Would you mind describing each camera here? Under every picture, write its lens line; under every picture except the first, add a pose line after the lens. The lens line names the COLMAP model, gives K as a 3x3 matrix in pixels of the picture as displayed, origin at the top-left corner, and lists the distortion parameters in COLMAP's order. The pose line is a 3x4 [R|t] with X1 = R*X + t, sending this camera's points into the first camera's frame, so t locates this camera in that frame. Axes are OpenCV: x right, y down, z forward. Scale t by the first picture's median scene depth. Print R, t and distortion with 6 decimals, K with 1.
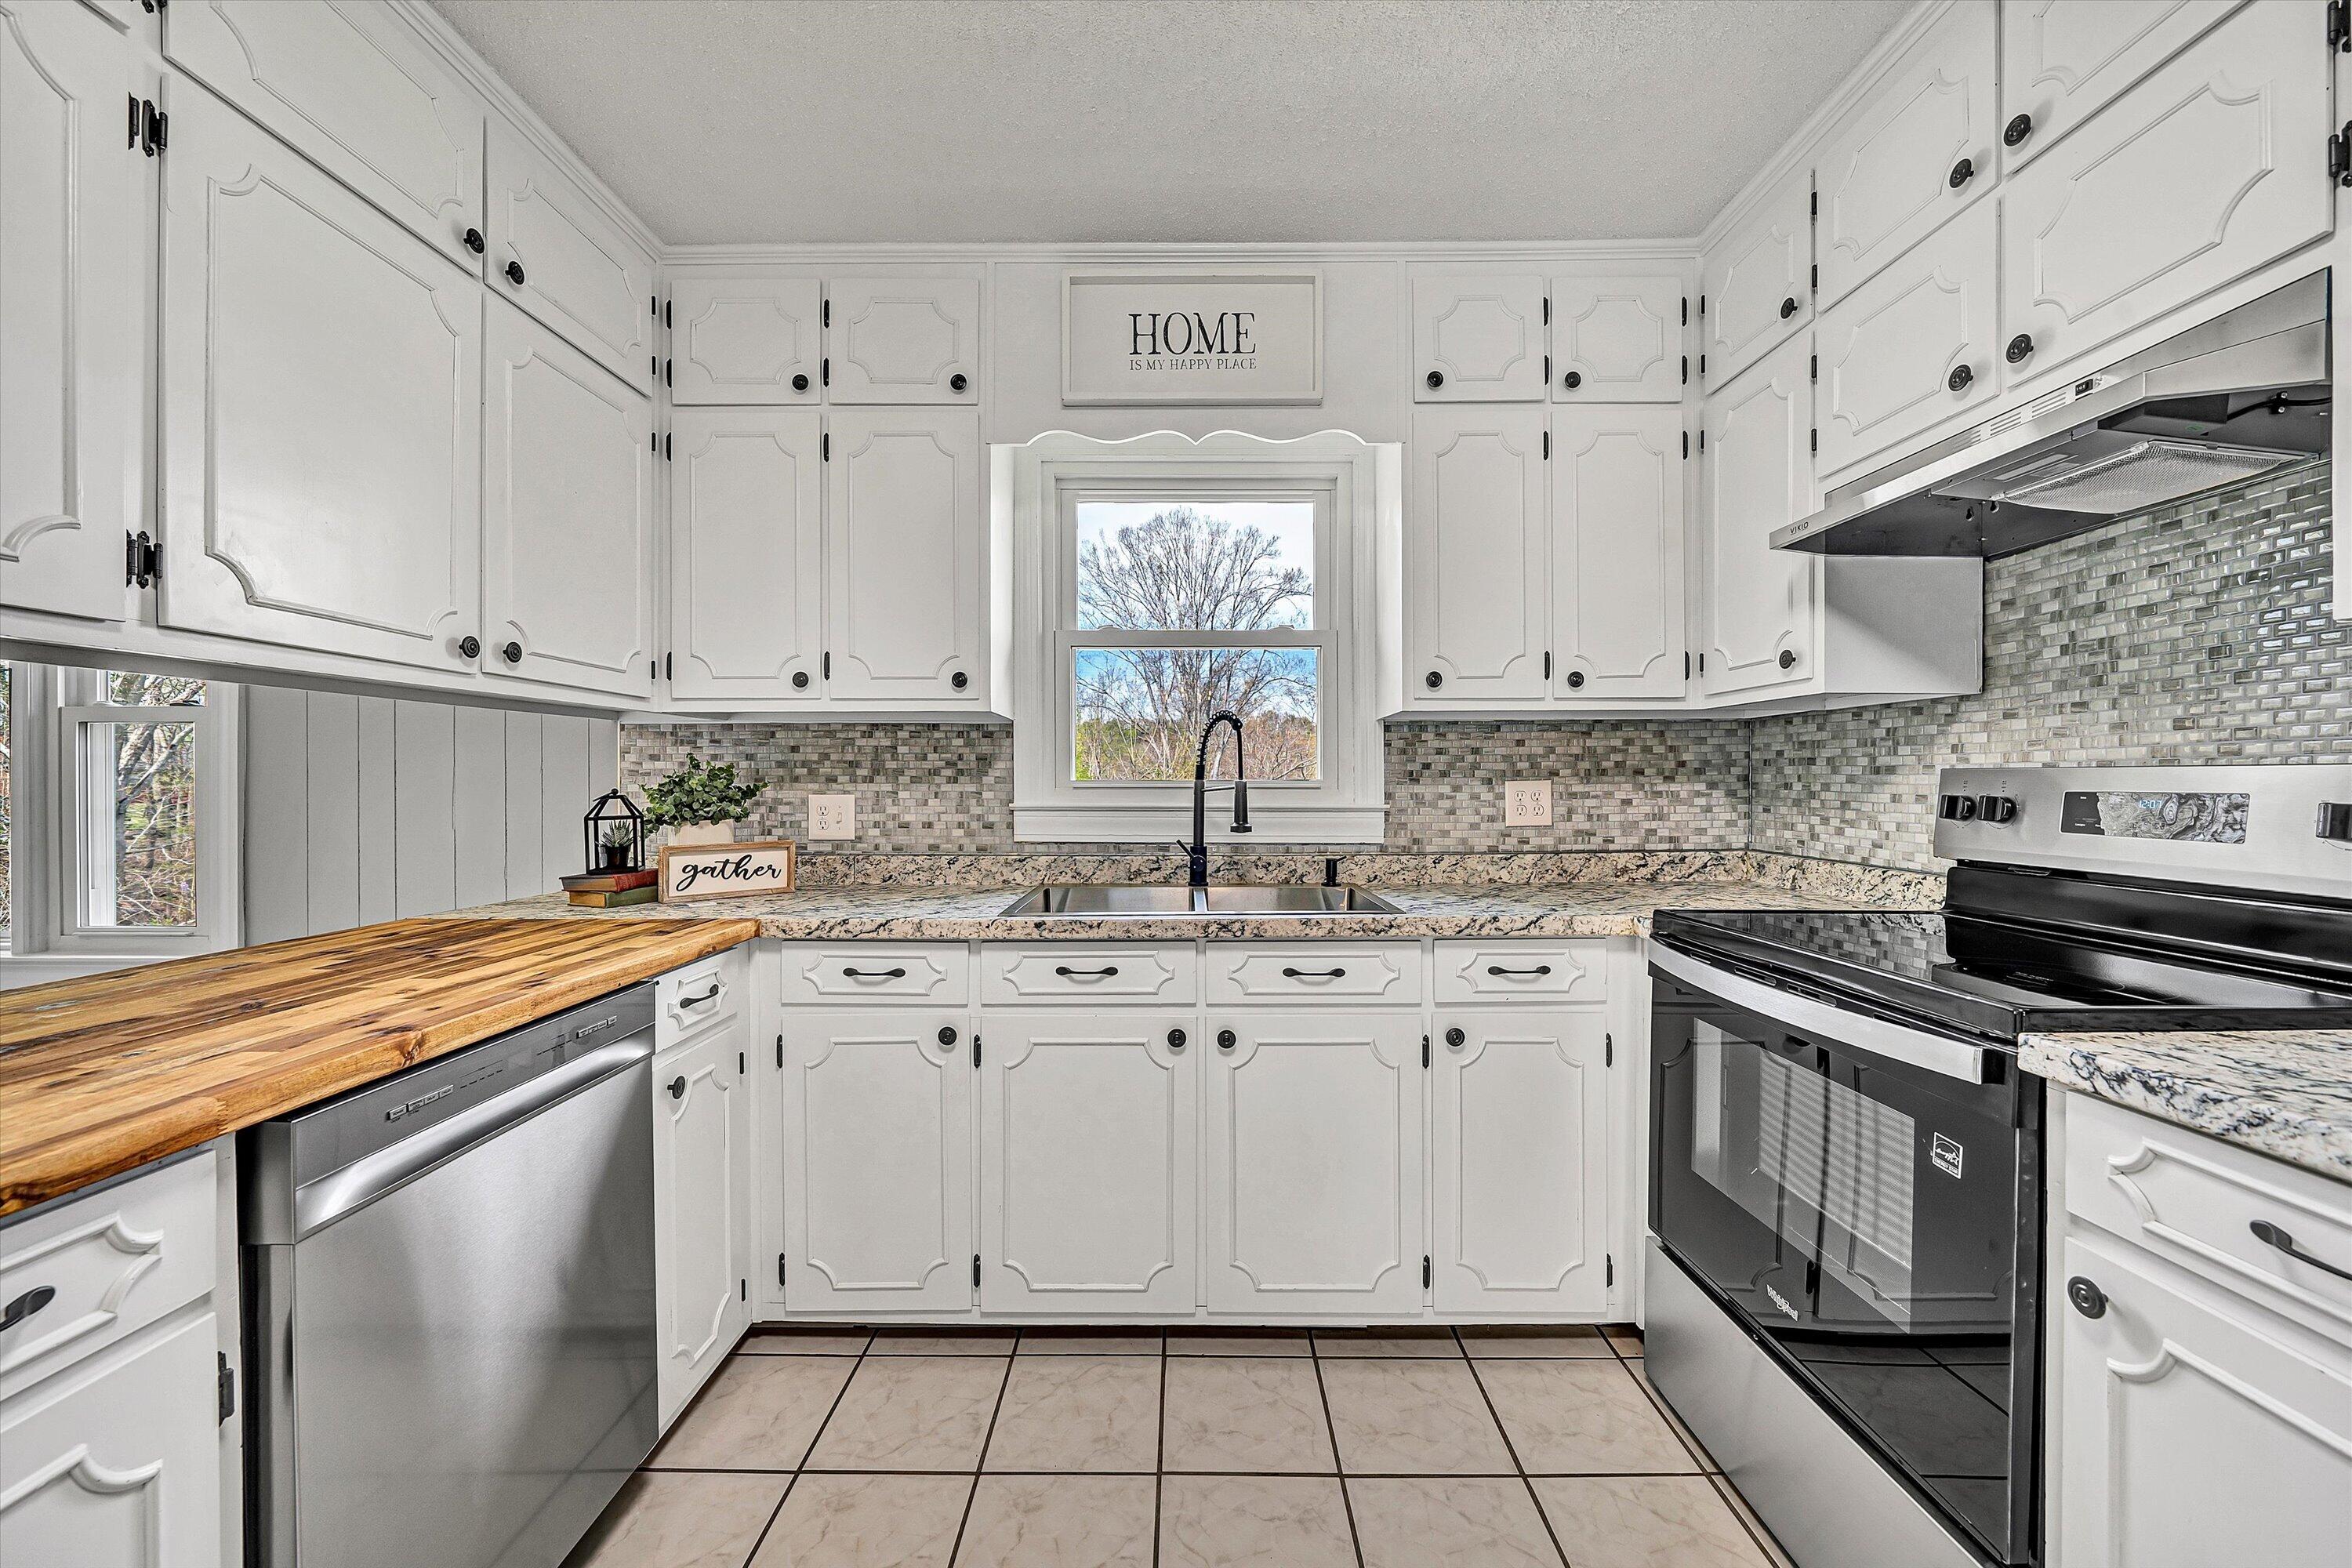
lens RADIAL K [[960.2, 0, 1179.4], [0, 960.2, 787.9], [0, 0, 1]] dist [-0.000676, -0.000376]
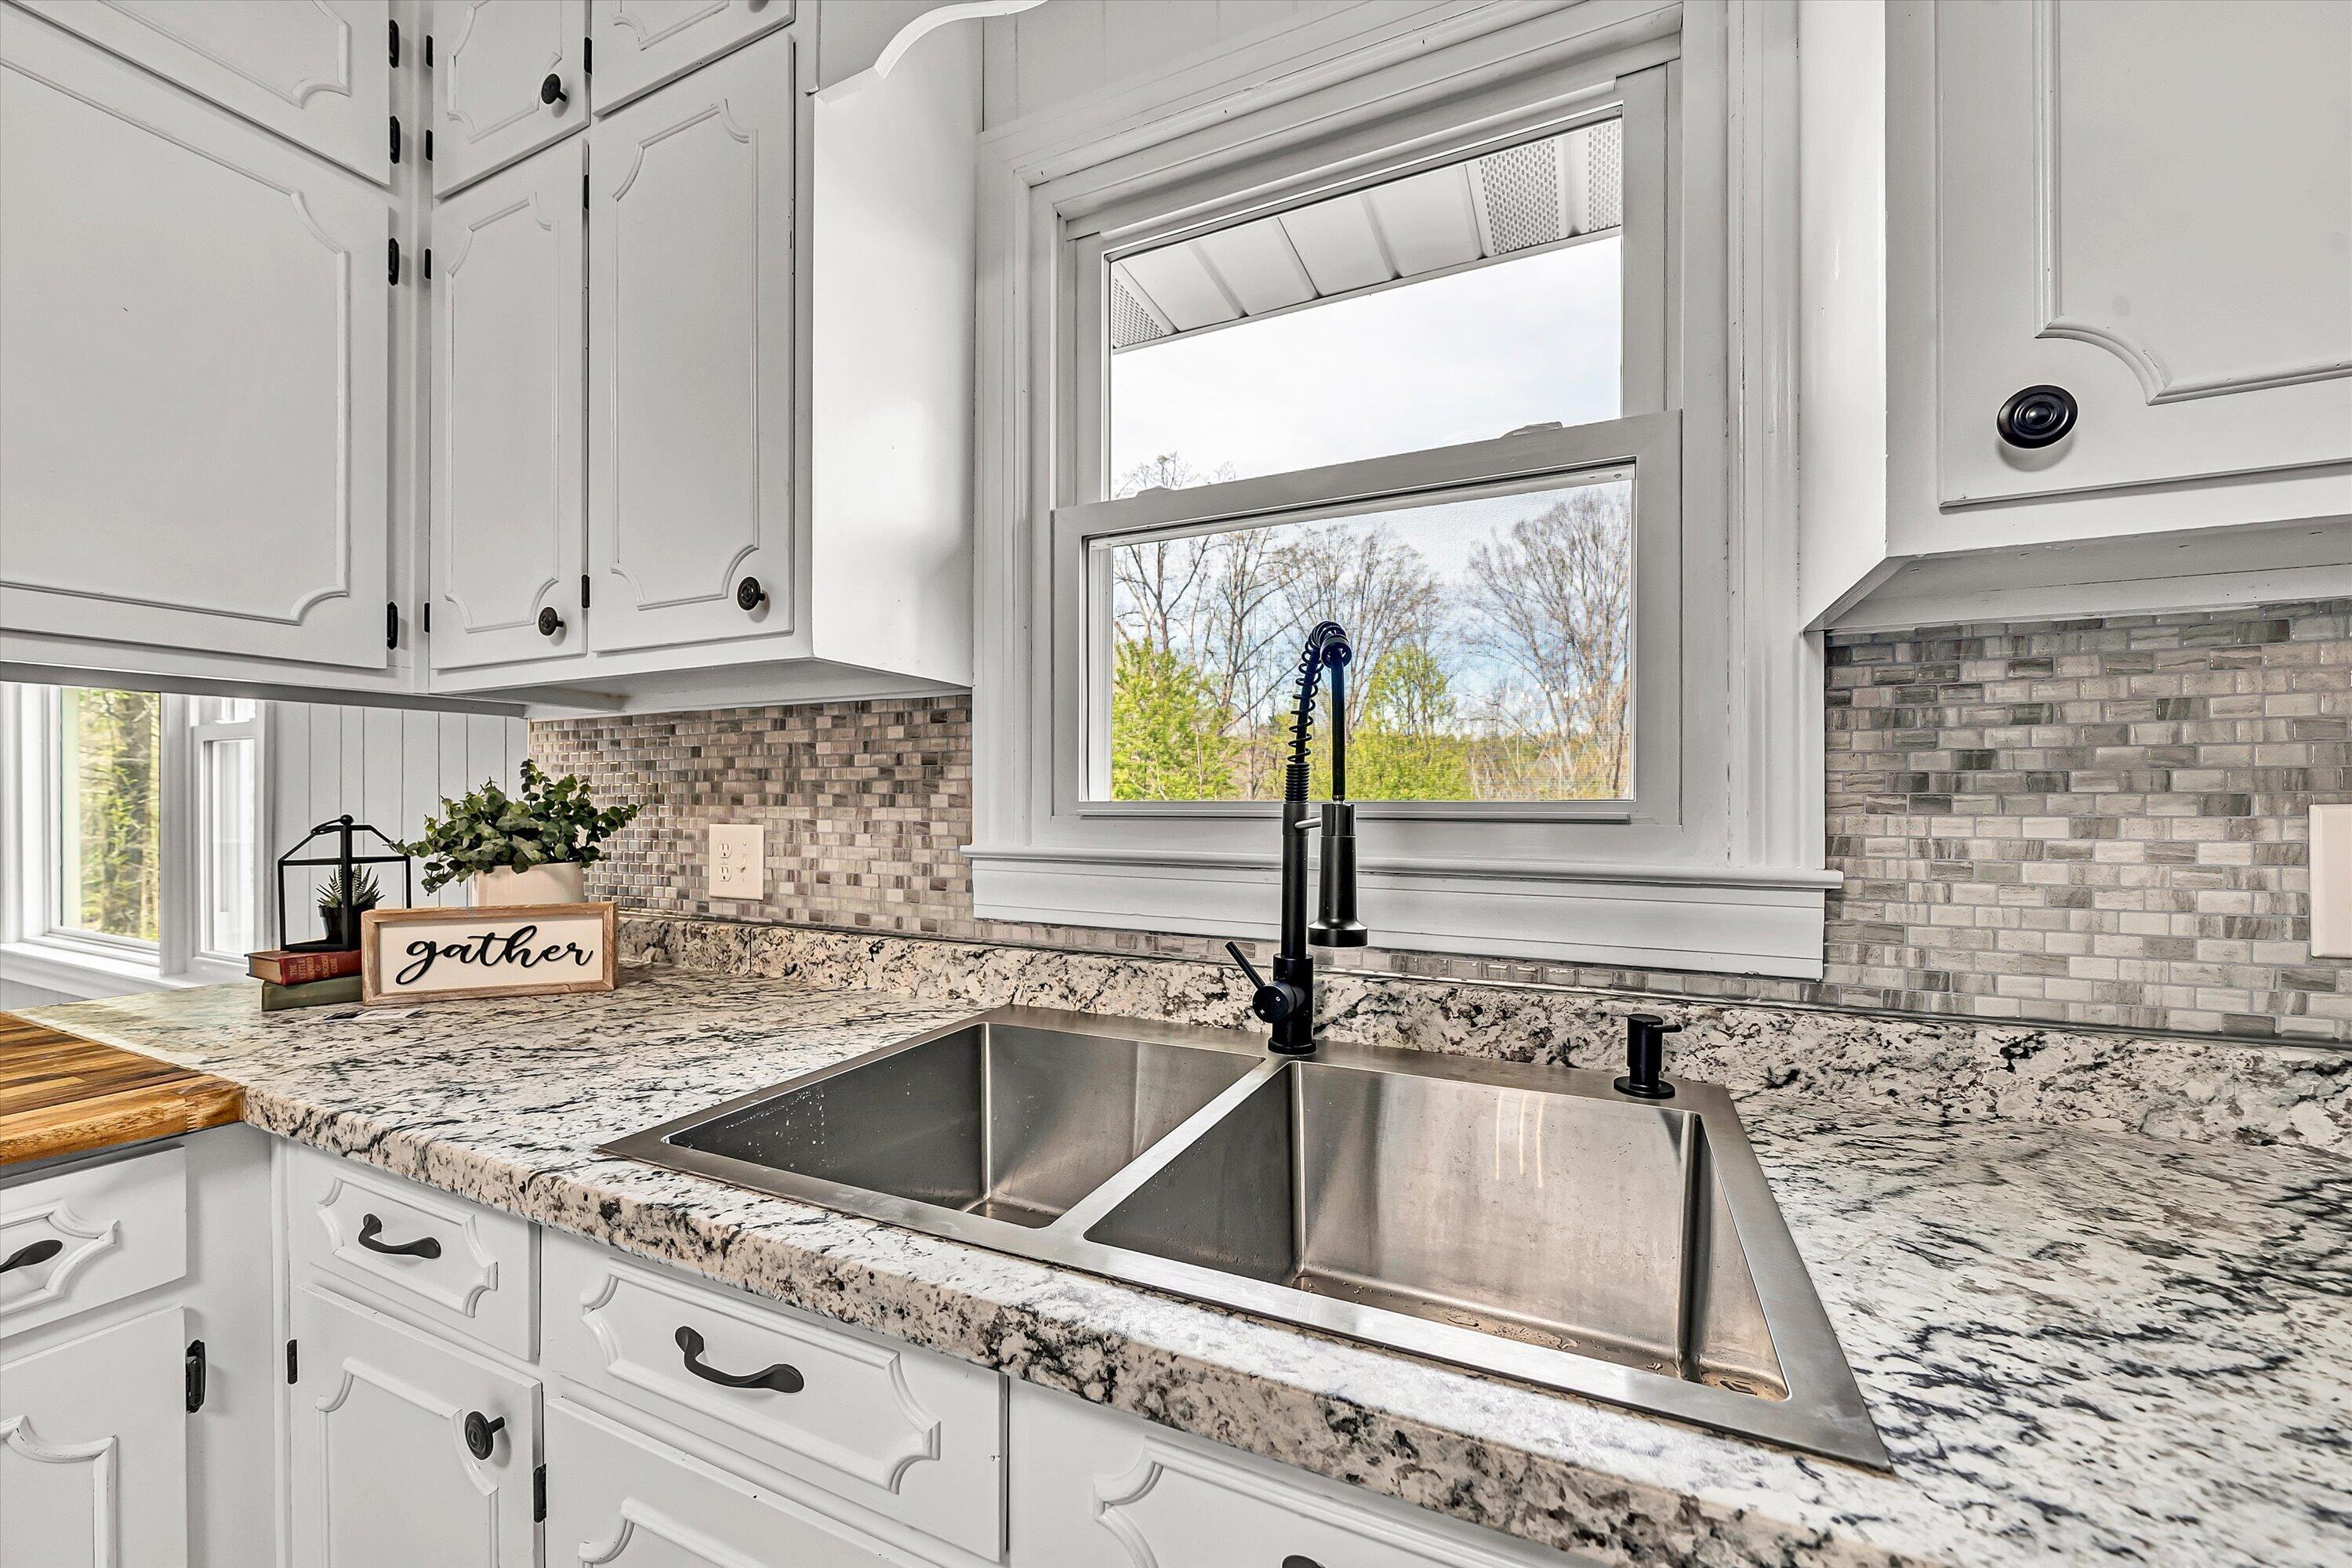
lens RADIAL K [[960.2, 0, 1133.9], [0, 960.2, 810.2], [0, 0, 1]] dist [-0.000676, -0.000376]
pose [[0.902983, 0.004369, -0.429654, 0.133609], [-0.002813, 0.999987, 0.004258, -0.005487], [0.429667, -0.002636, 0.902984, 0.563513]]
